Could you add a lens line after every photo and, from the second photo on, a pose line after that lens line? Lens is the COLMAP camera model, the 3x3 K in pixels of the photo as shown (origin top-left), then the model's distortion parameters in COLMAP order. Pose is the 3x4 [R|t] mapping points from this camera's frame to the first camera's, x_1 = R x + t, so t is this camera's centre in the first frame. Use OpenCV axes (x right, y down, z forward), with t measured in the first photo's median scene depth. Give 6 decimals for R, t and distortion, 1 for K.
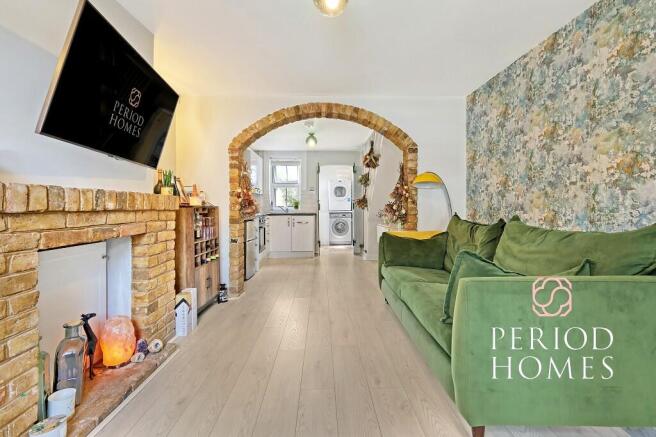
lens RADIAL K [[294.8, 0, 335.5], [0, 294.8, 202.6], [0, 0, 1]] dist [-0.000315, -0.000129]
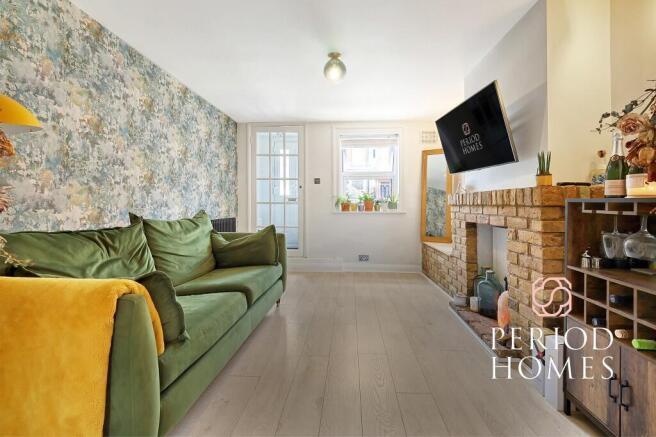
lens RADIAL K [[294.8, 0, 335.5], [0, 294.8, 202.6], [0, 0, 1]] dist [-0.000315, -0.000129]
pose [[-0.994472, 0.005149, 0.104875, -0.123909], [0.003514, 0.999869, -0.015772, 0.027345], [-0.104942, -0.015316, -0.994360, 1.835340]]
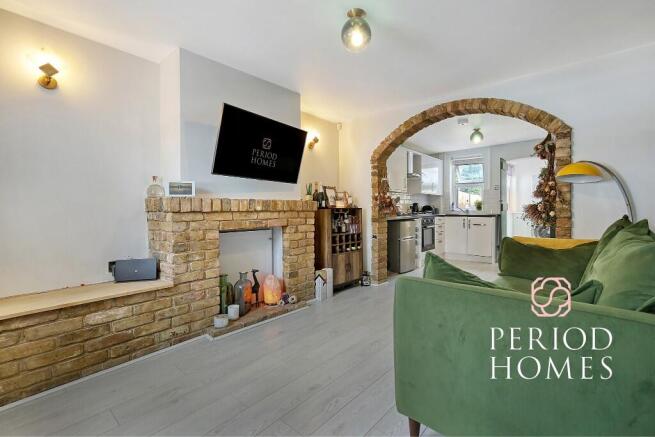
lens RADIAL K [[294.3, 0, 335.0], [0, 294.3, 202.6], [0, 0, 1]] dist [-0.000315, -0.000129]
pose [[0.731346, -0.015587, -0.681829, 0.520992], [0.013921, 0.999872, -0.007926, -0.001515], [0.681865, -0.003695, 0.731469, 0.029353]]
